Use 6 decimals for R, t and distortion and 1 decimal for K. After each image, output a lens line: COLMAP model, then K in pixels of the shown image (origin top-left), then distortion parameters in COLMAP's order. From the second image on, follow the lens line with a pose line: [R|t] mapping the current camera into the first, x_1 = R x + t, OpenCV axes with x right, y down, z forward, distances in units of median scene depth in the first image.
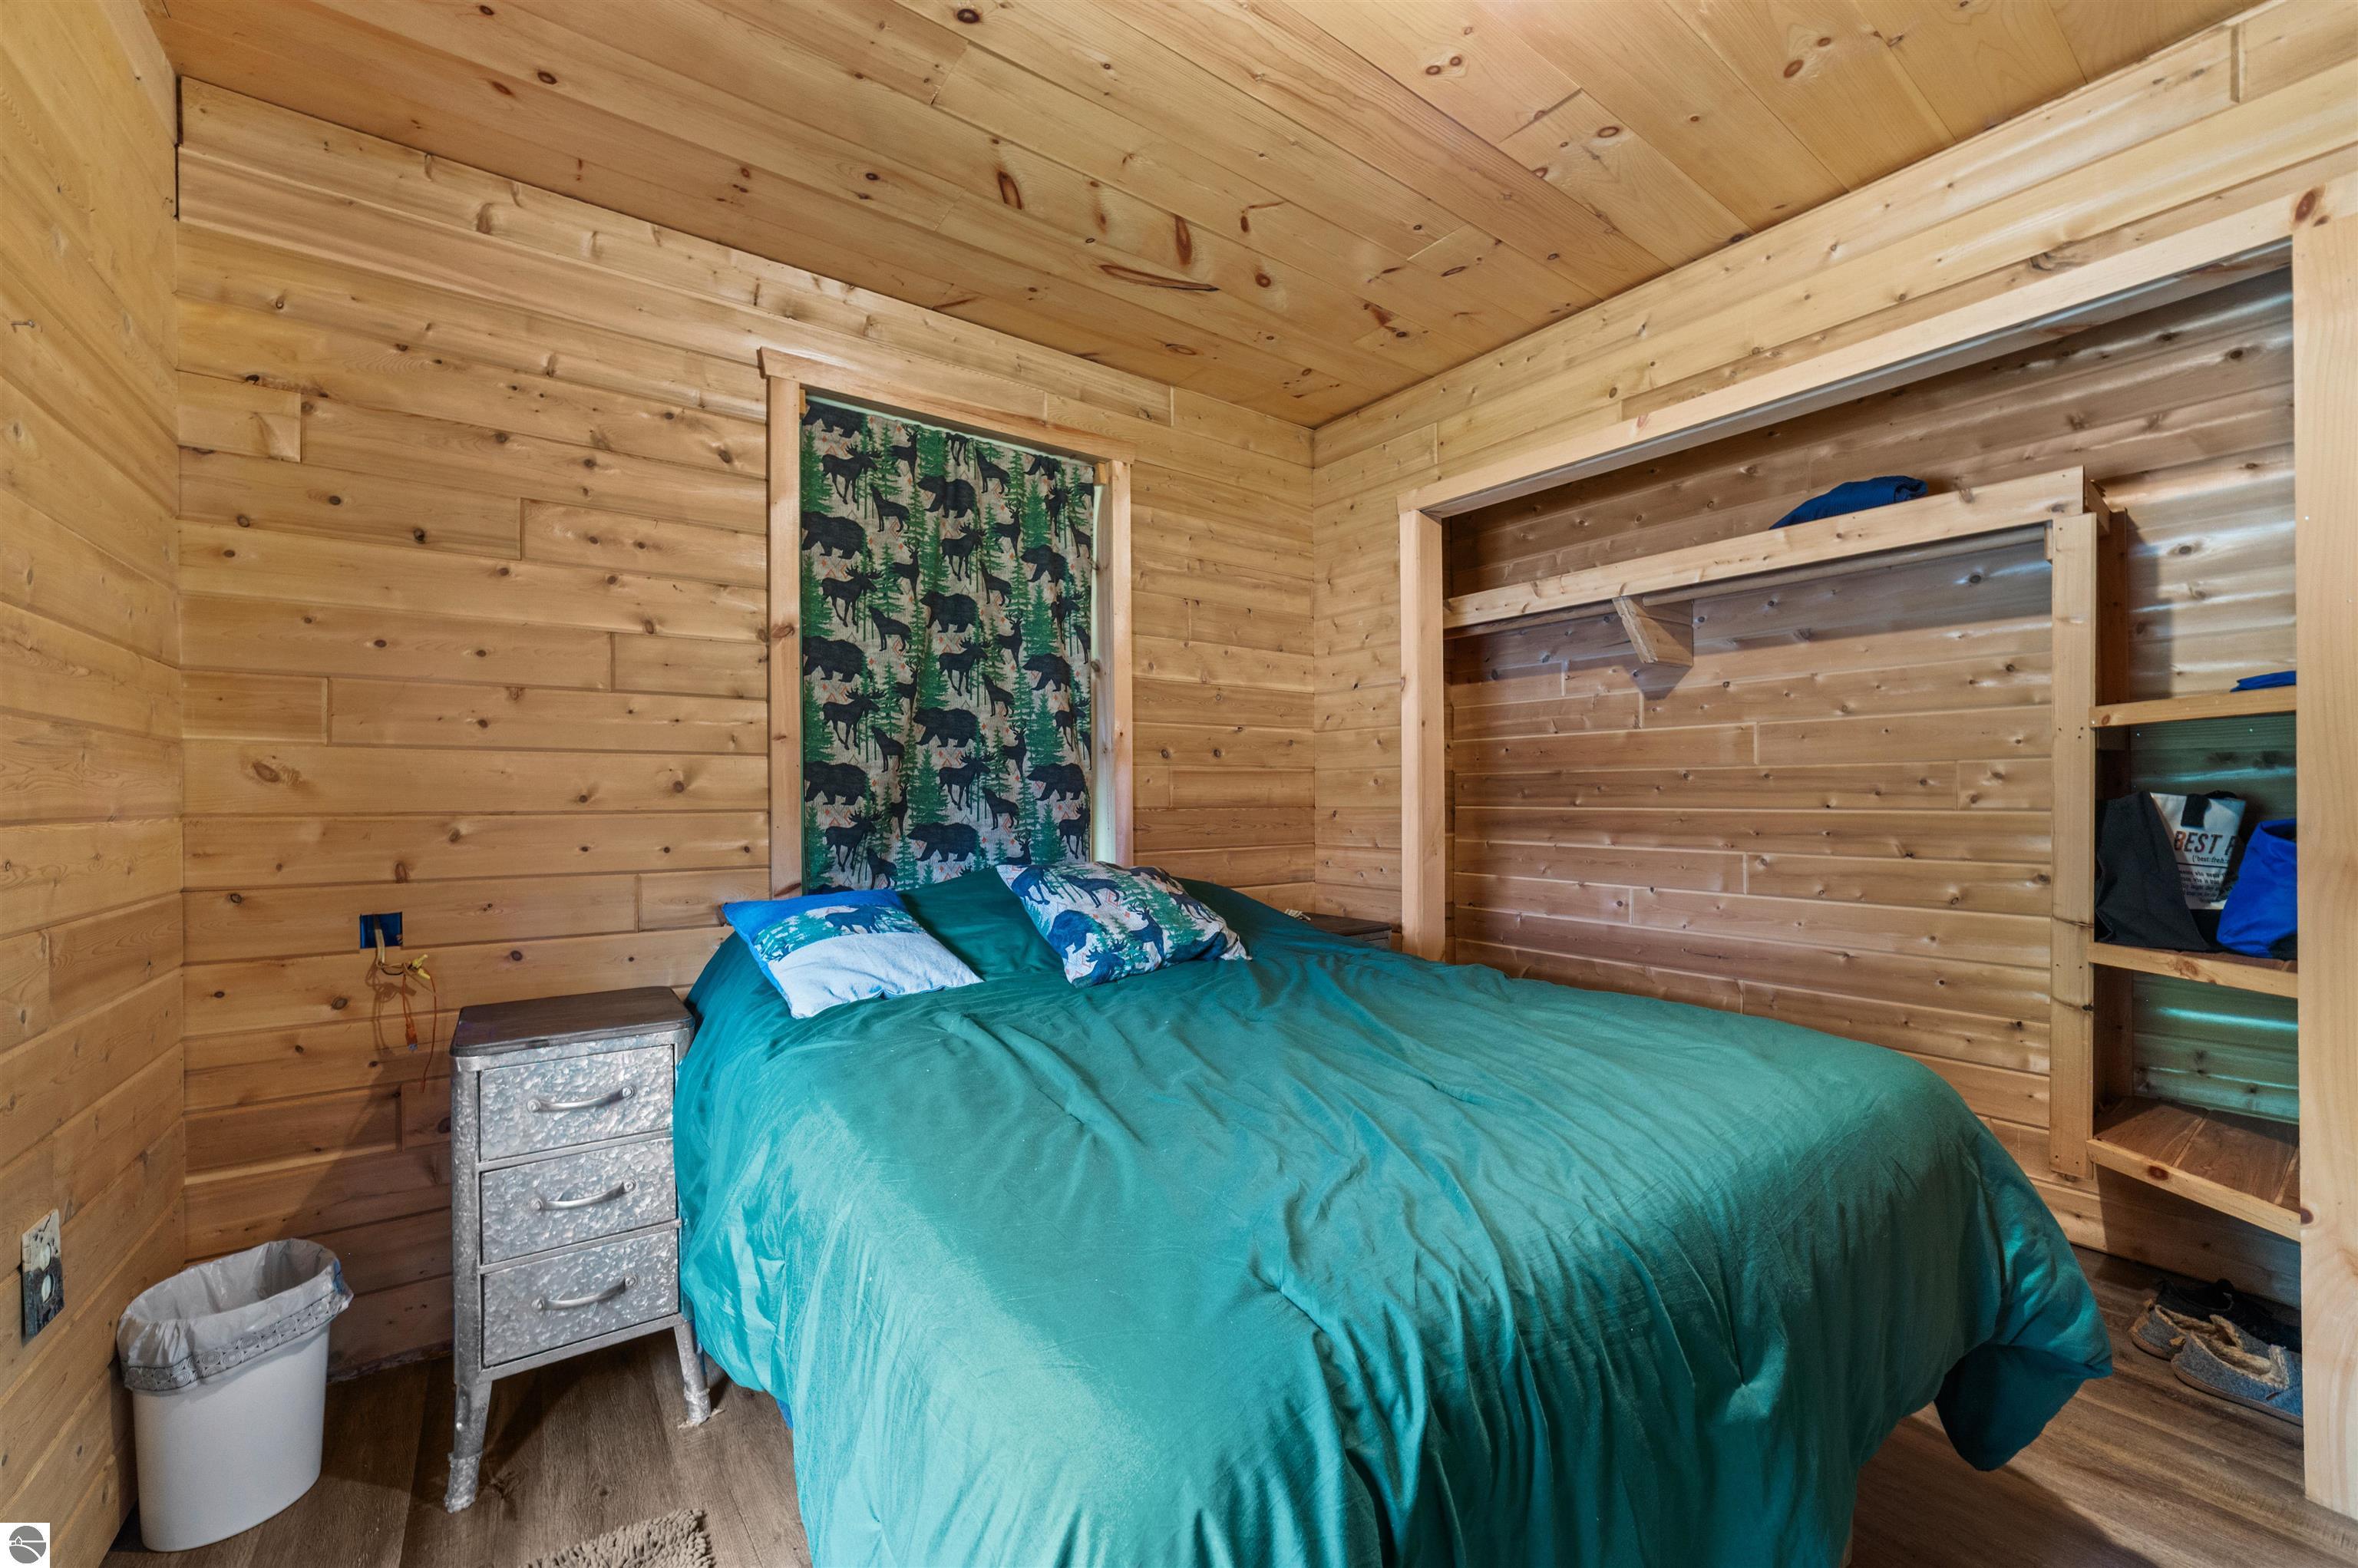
lens RADIAL K [[928.2, 0, 1178.5], [0, 928.2, 782.9], [0, 0, 1]] dist [-0.025555, 0.010087]
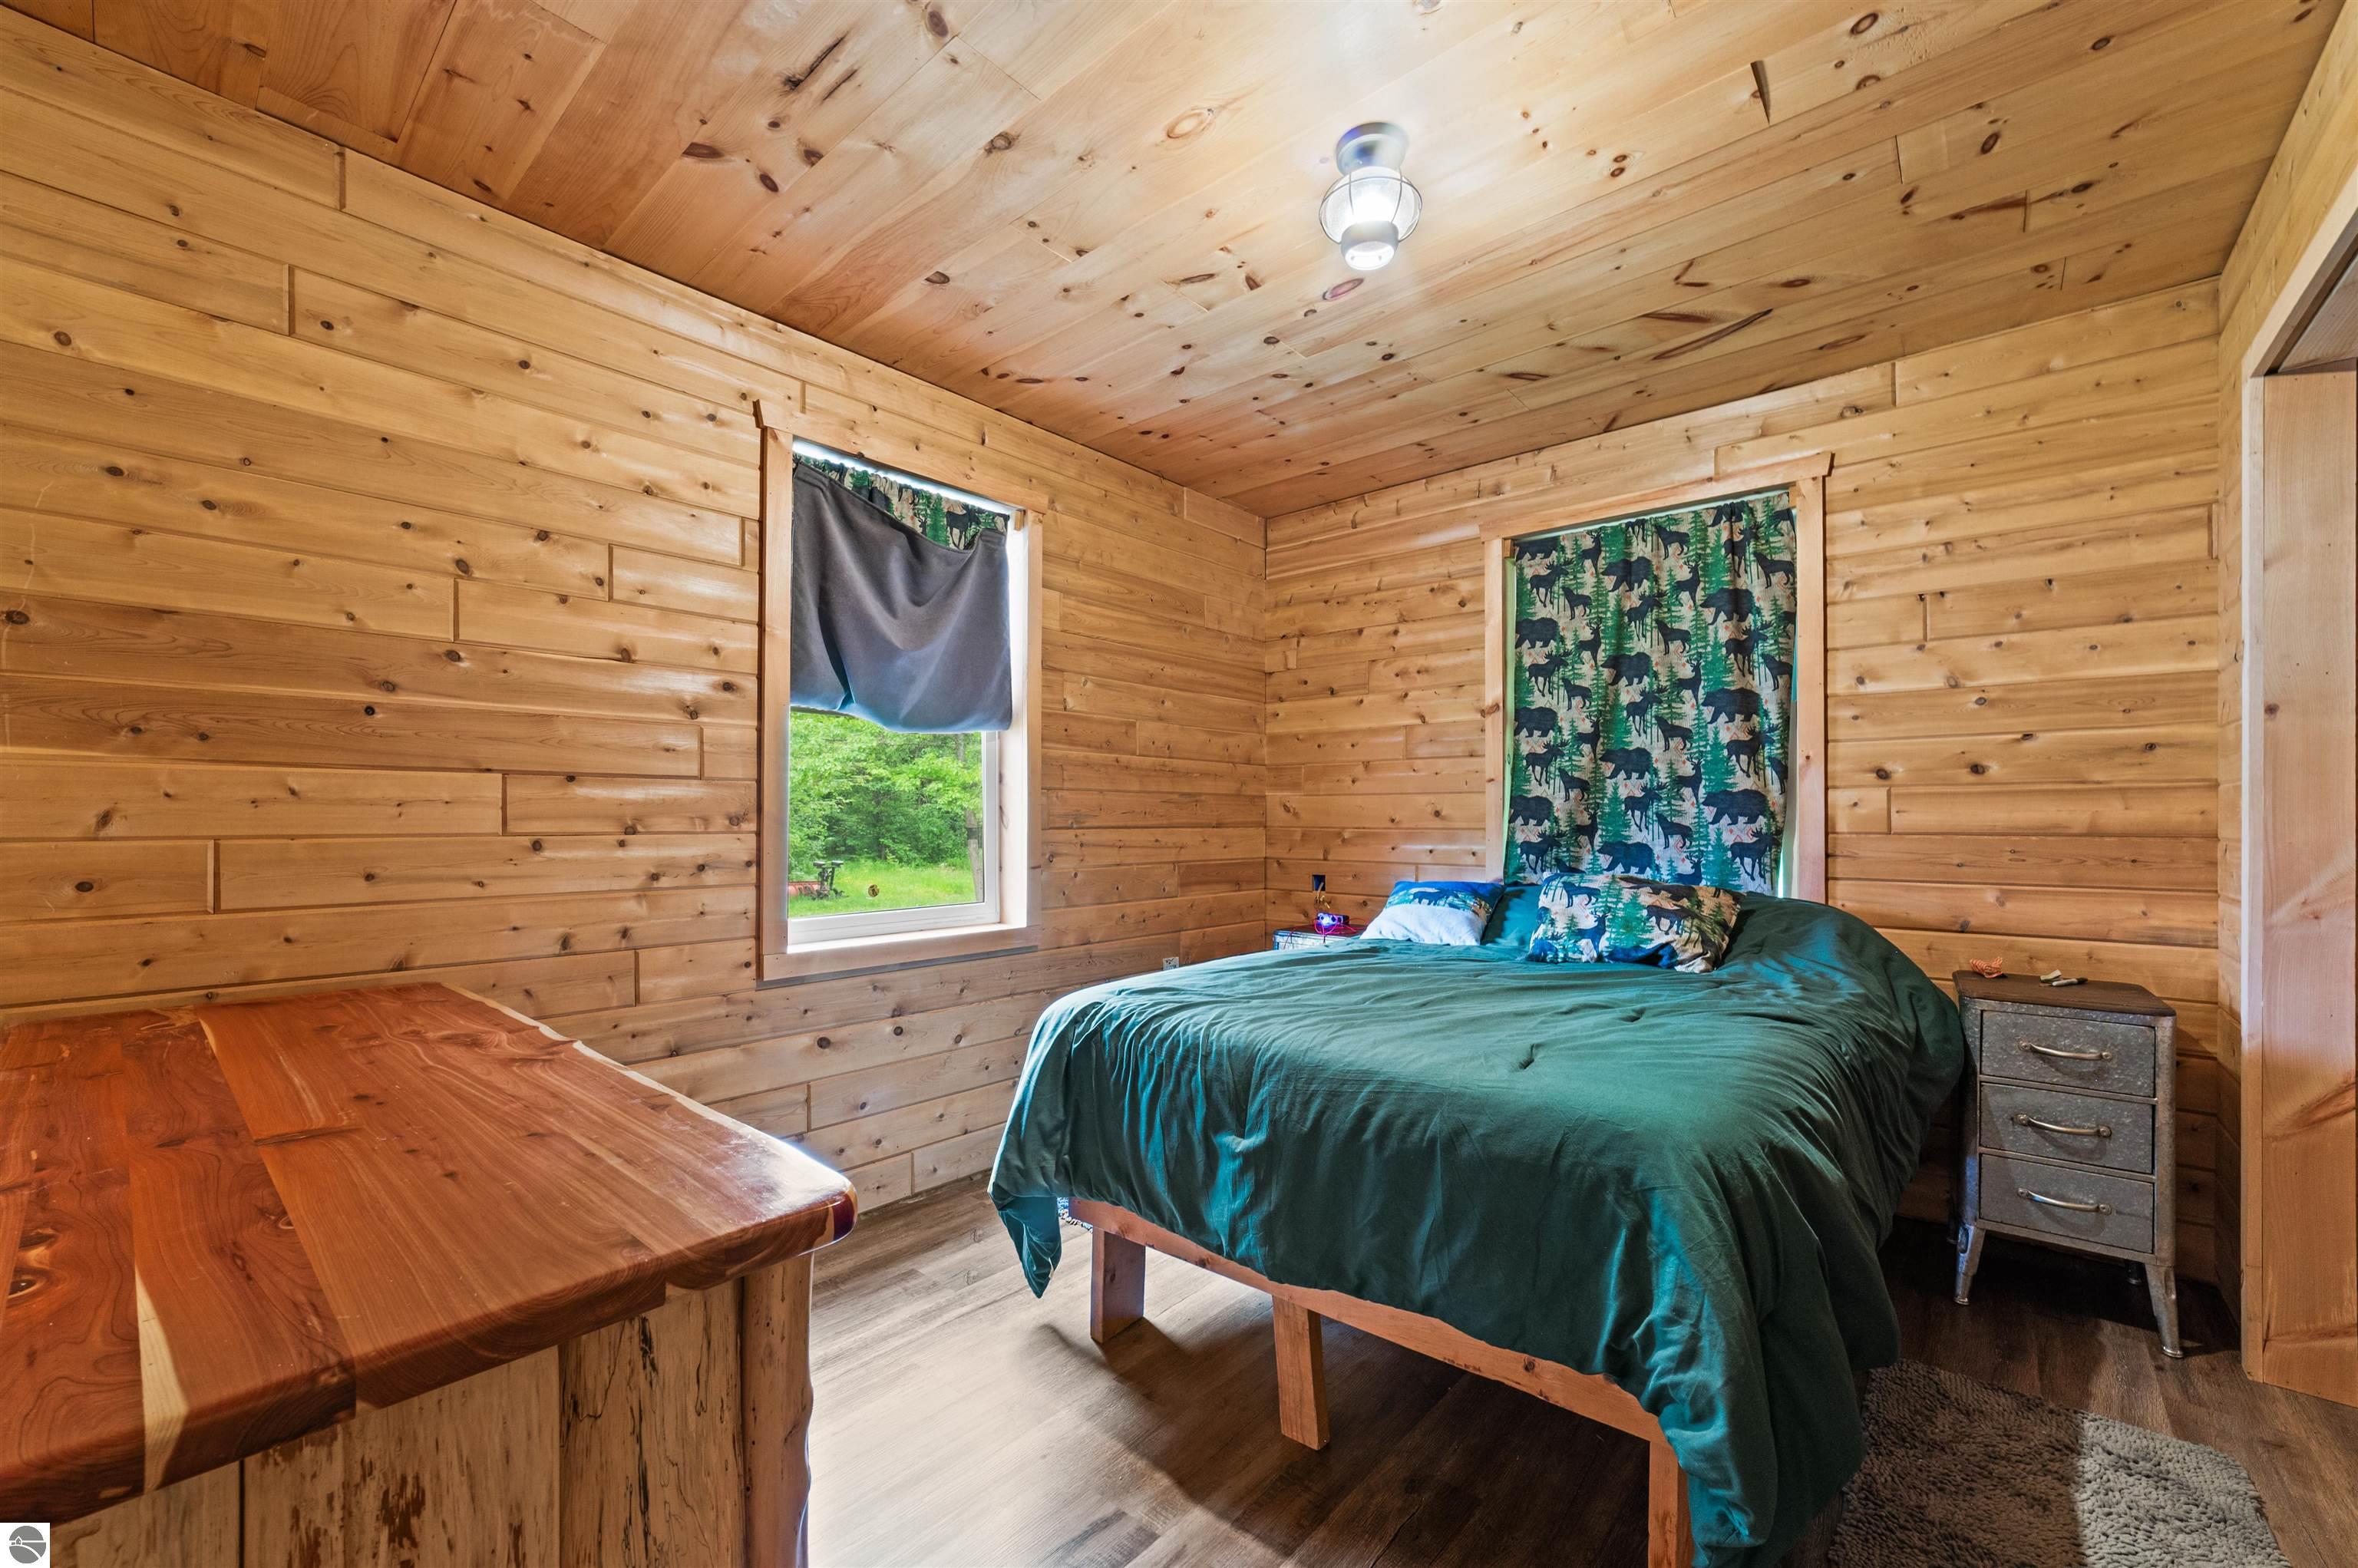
lens RADIAL K [[928.2, 0, 1178.5], [0, 928.2, 782.9], [0, 0, 1]] dist [-0.025555, 0.010087]
pose [[0.222190, -0.032344, -0.974467, 0.850220], [0.012853, 0.999460, -0.030243, -0.005535], [0.974919, -0.005805, 0.222486, 0.157492]]
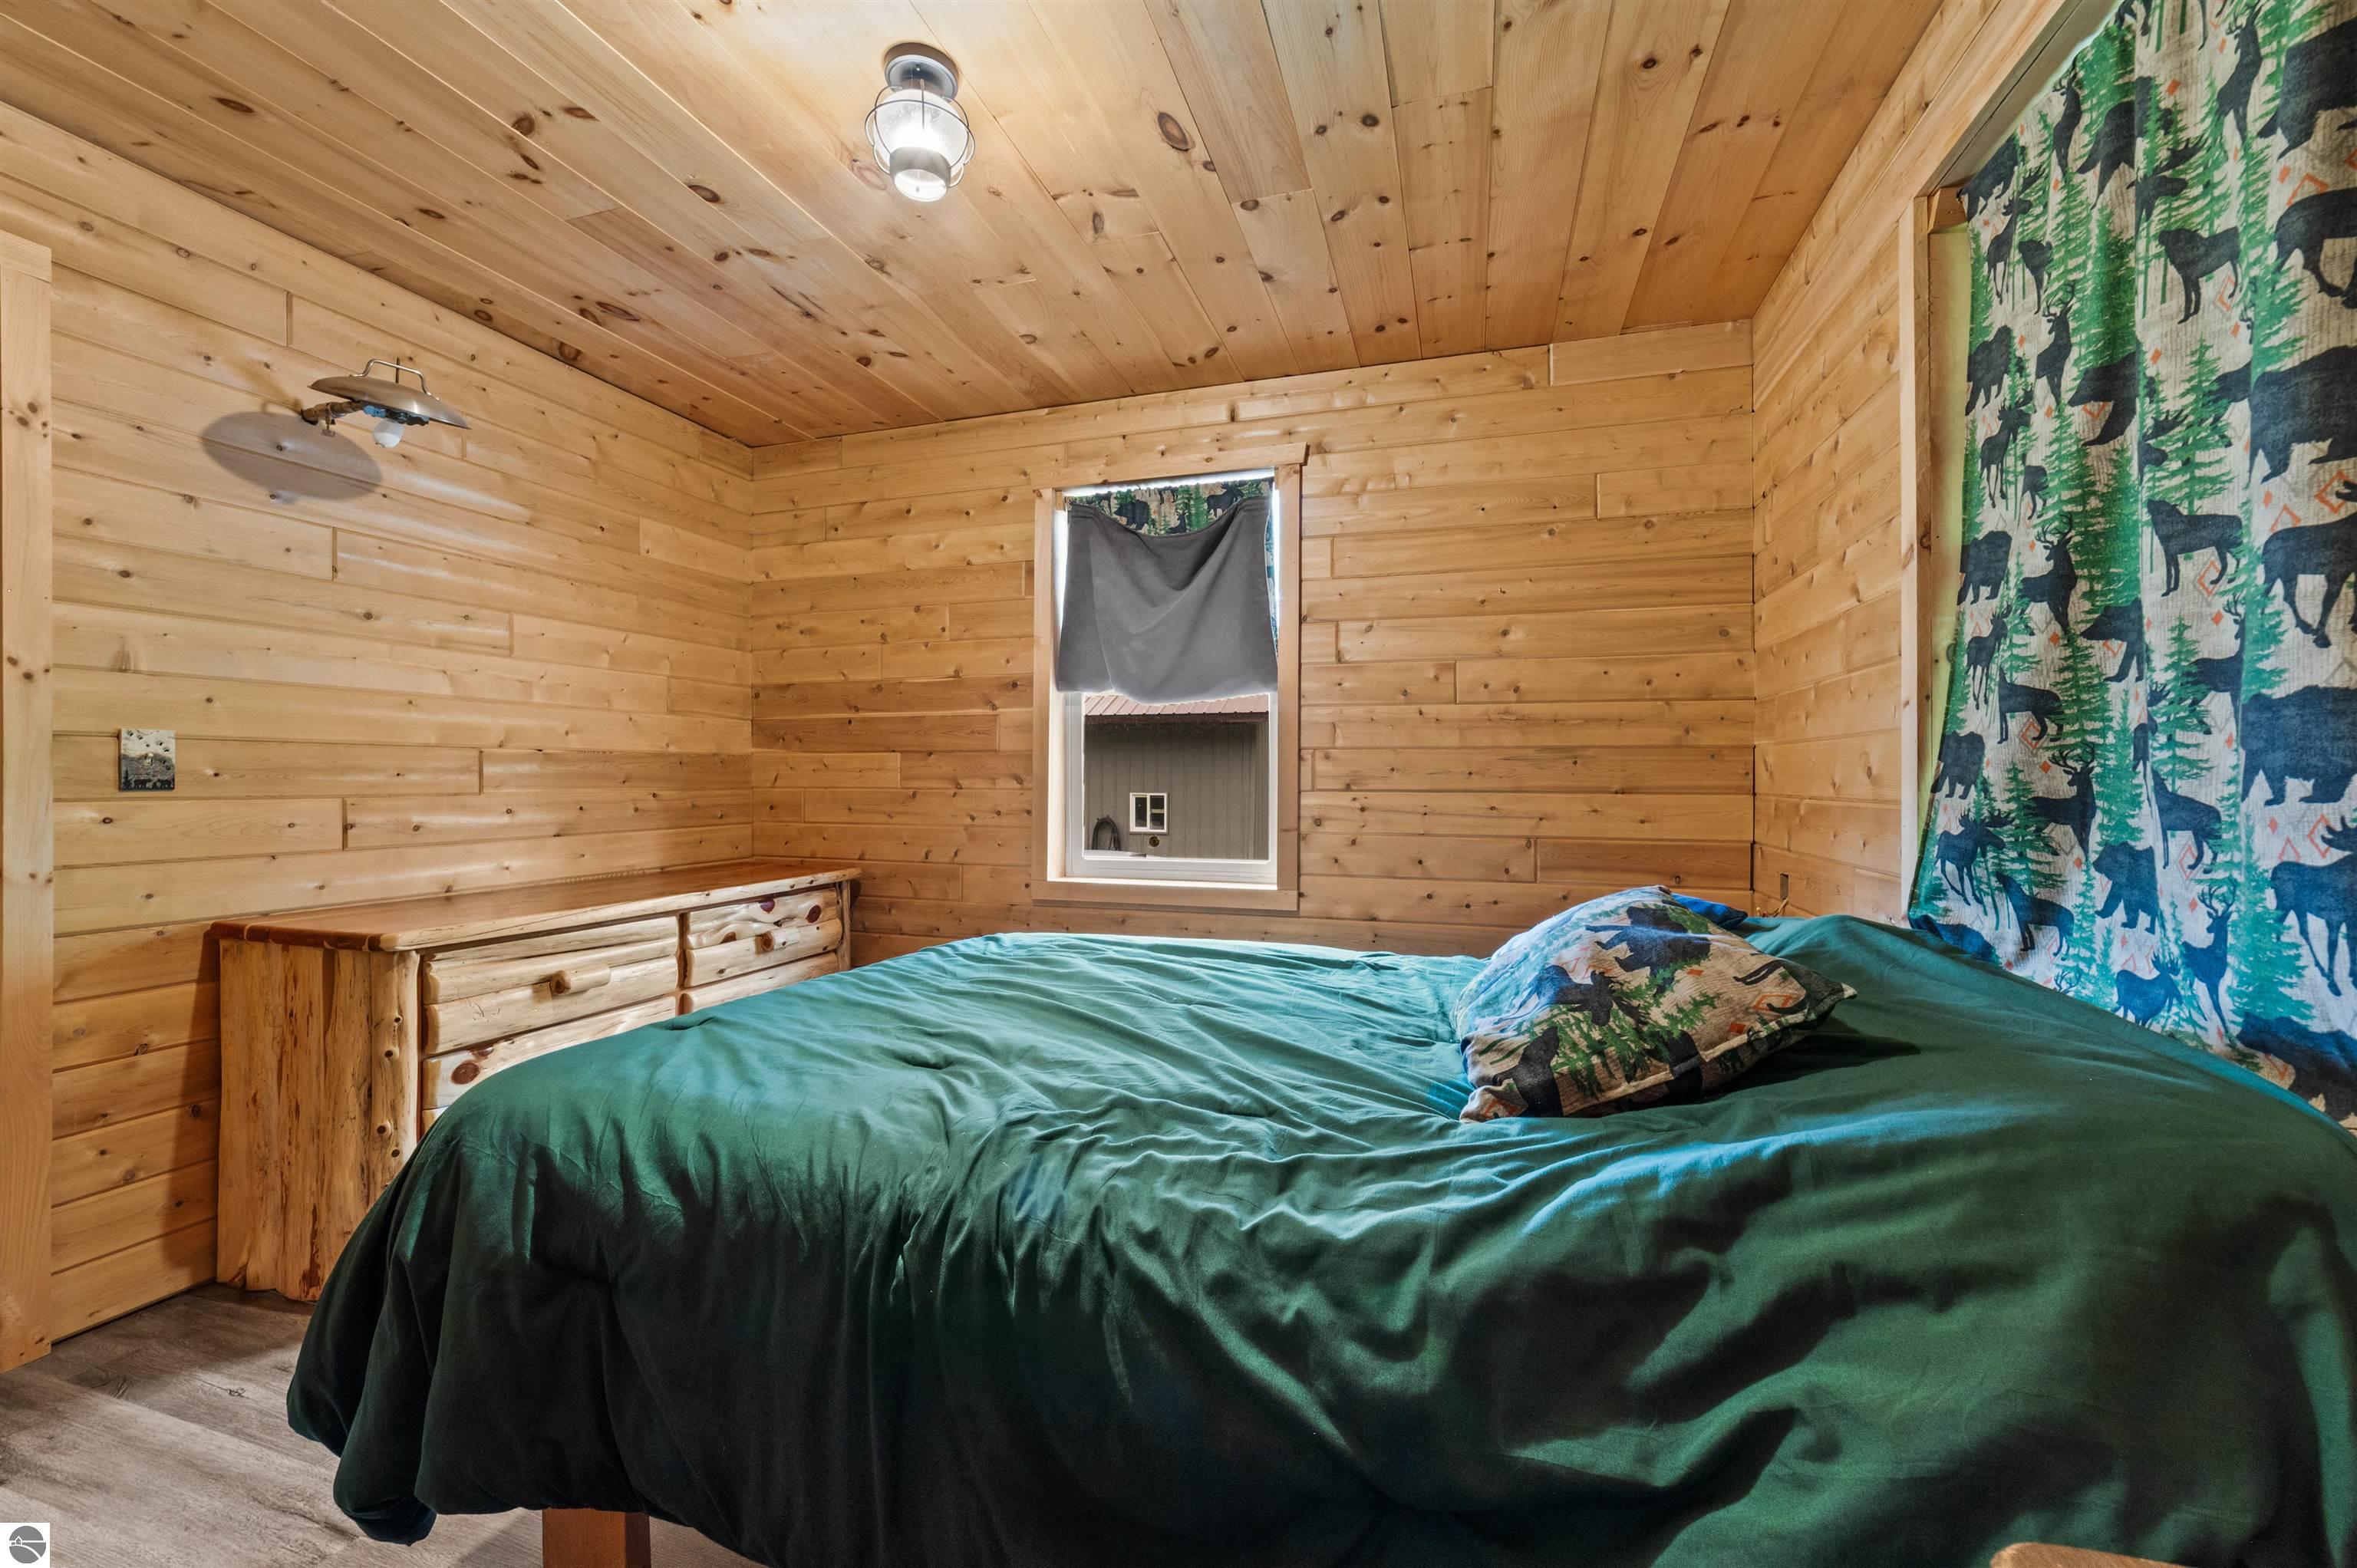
lens RADIAL K [[927.4, 0, 1174.1], [0, 927.4, 752.9], [0, 0, 1]] dist [-0.026664, 0.011810]
pose [[-0.804572, -0.014725, -0.593672, 0.430712], [0.008880, 0.999282, -0.036820, 0.010502], [0.593788, -0.034896, -0.803864, 1.140449]]
